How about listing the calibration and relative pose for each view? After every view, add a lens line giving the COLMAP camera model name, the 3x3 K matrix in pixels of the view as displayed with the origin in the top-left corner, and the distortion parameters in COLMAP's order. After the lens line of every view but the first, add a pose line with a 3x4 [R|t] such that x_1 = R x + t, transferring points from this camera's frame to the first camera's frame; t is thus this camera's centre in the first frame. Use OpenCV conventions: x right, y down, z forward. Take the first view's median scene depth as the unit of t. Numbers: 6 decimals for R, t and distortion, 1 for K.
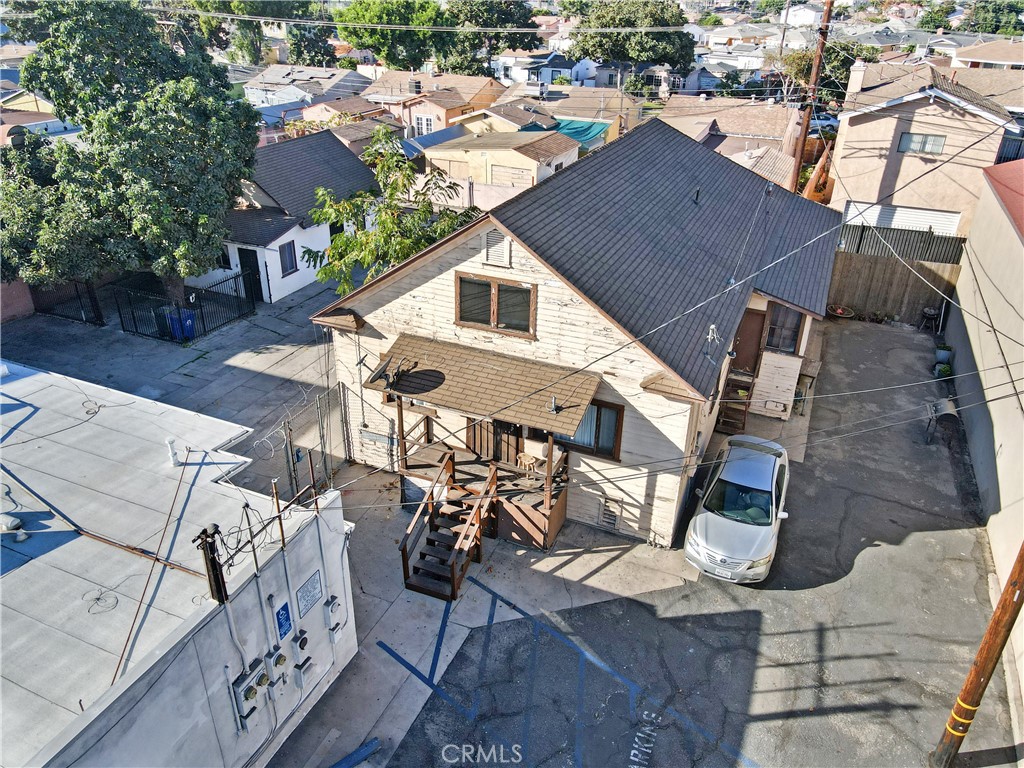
lens RADIAL K [[759.5, 0, 510.3], [0, 759.5, 376.4], [0, 0, 1]] dist [0.005268, 0.003380]
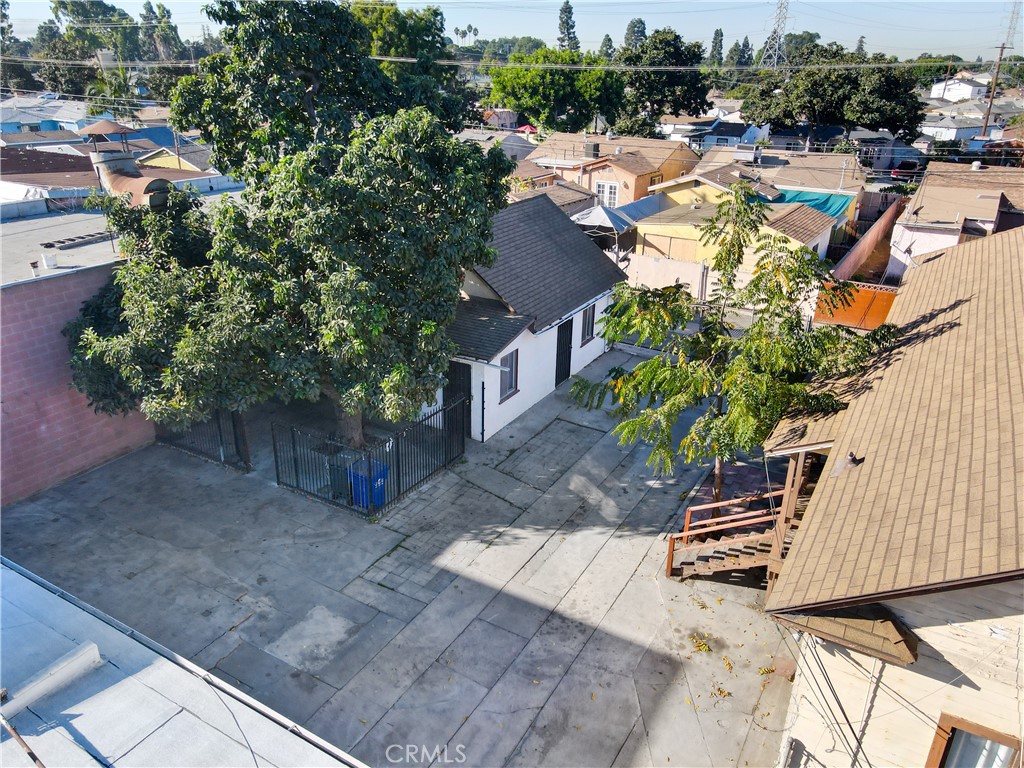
lens RADIAL K [[759.5, 0, 498.7], [0, 759.5, 368.1], [0, 0, 1]] dist [0.005268, 0.003380]
pose [[0.991095, 0.046933, -0.124608, -0.273759], [-0.058991, 0.993736, -0.094913, -0.122070], [0.119373, 0.101418, 0.987656, 0.410265]]
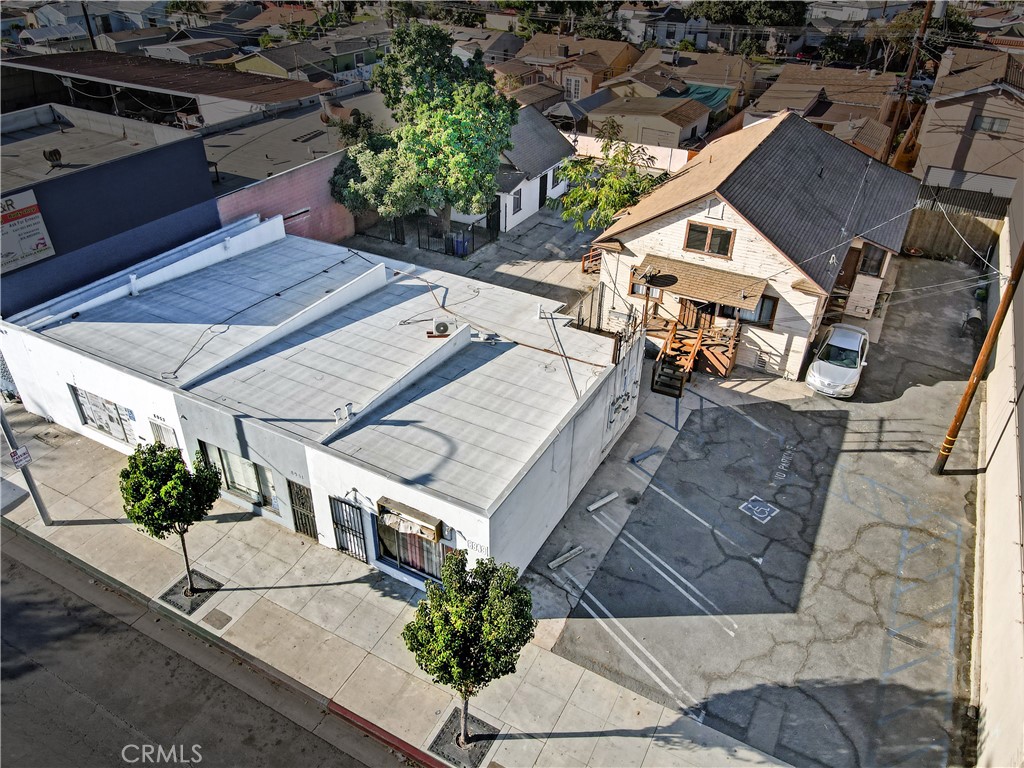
lens RADIAL K [[759.5, 0, 504.2], [0, 759.5, 375.8], [0, 0, 1]] dist [0.005268, 0.003380]
pose [[0.995174, 0.047698, -0.085757, -0.224152], [-0.039951, 0.995150, 0.089889, 0.057298], [0.089629, -0.086029, 0.992253, -0.580573]]
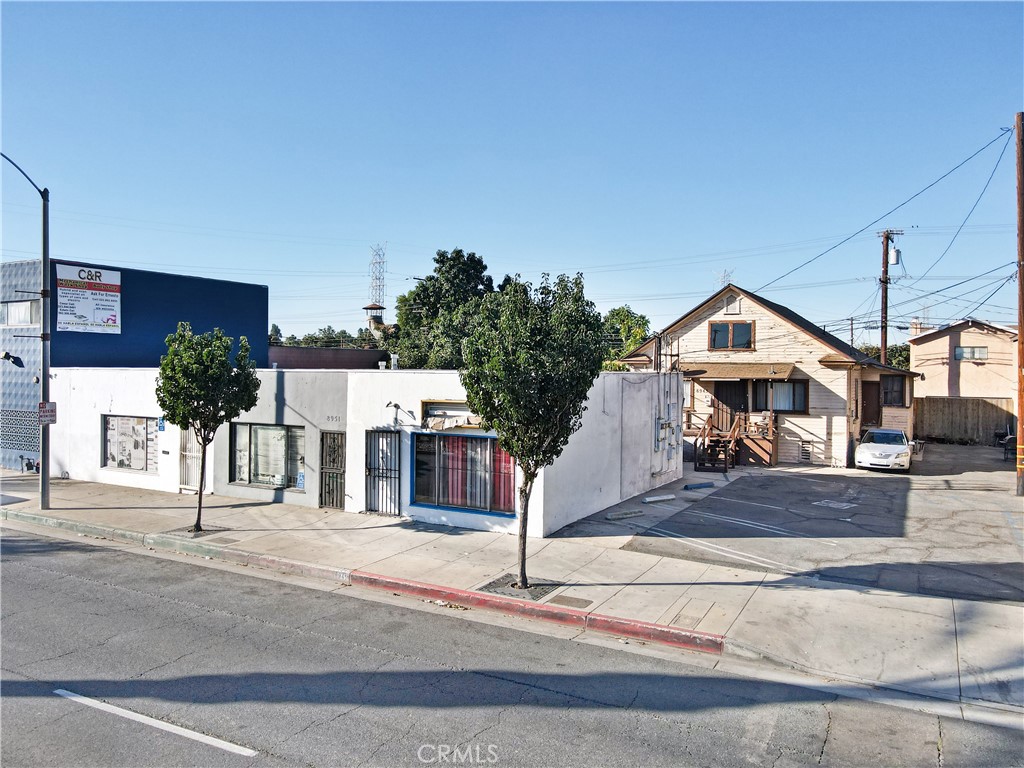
lens RADIAL K [[759.5, 0, 503.6], [0, 759.5, 380.8], [0, 0, 1]] dist [0.005268, 0.003380]
pose [[0.994218, -0.006875, -0.107161, -0.259334], [-0.042766, 0.890040, -0.453872, 0.605104], [0.098498, 0.455831, 0.884600, -0.472505]]
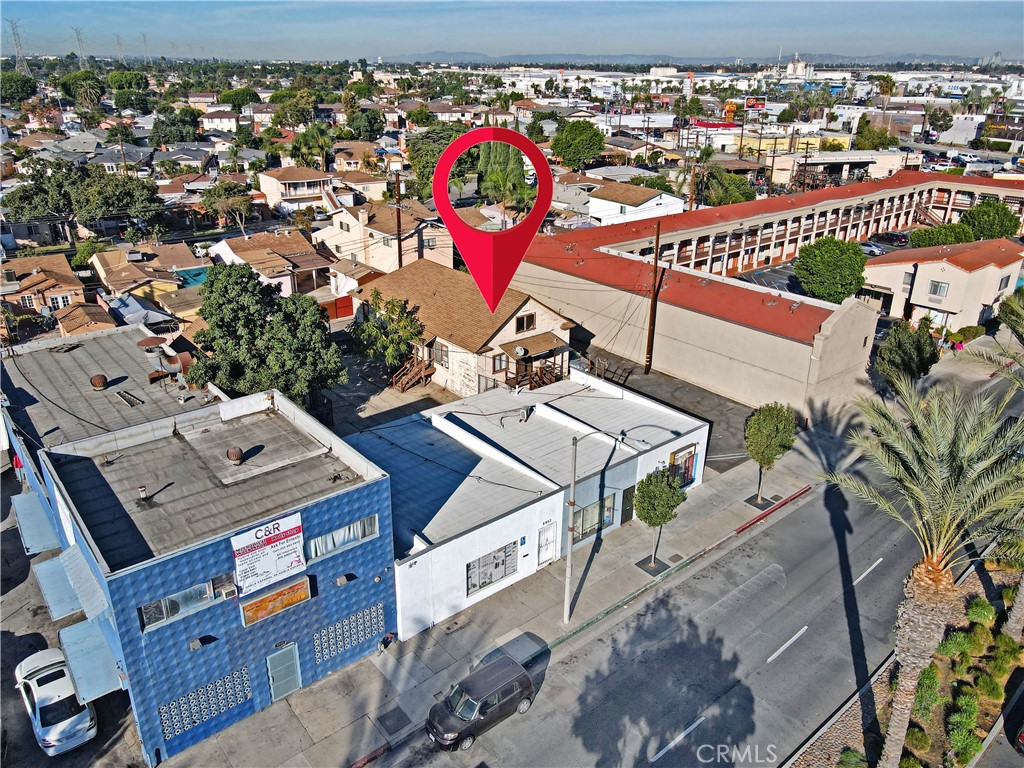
lens RADIAL K [[759.5, 0, 502.5], [0, 759.5, 368.3], [0, 0, 1]] dist [0.005268, 0.003380]
pose [[0.454736, -0.343605, 0.821675, -1.900633], [0.410083, 0.899745, 0.149302, -0.301249], [-0.790599, 0.269062, 0.550053, -0.455097]]
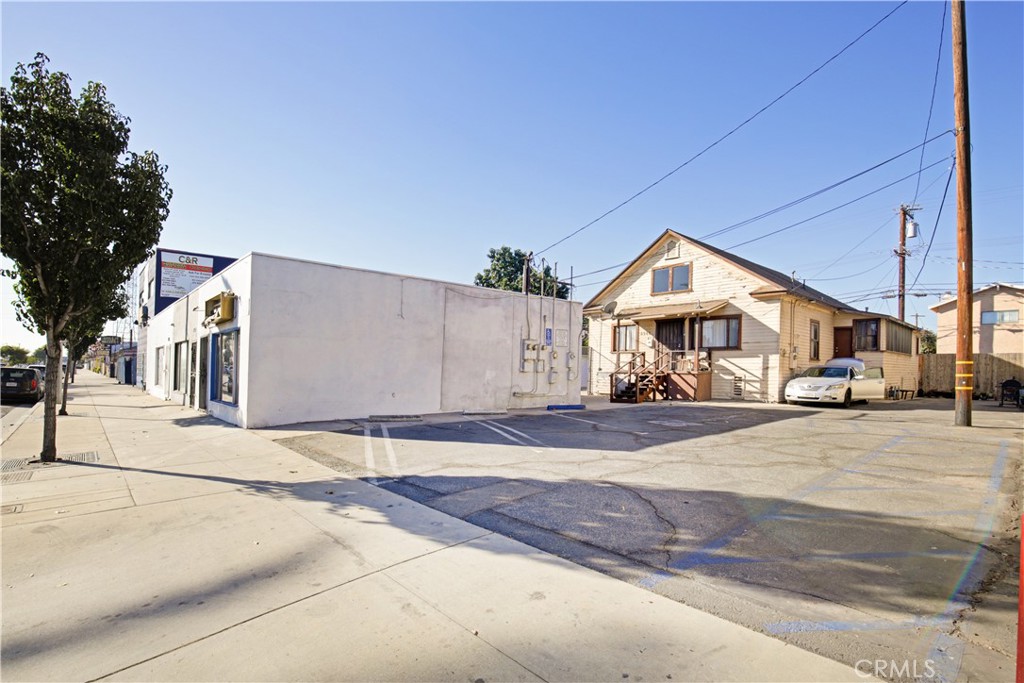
lens RADIAL K [[472.8, 0, 509.9], [0, 472.8, 382.4], [0, 0, 1]] dist [-0.029749, 0.002836]
pose [[0.904307, -0.000349, -0.426882, 0.084163], [-0.192851, 0.891803, -0.409263, 0.497259], [0.380837, 0.452424, 0.806396, -0.031400]]
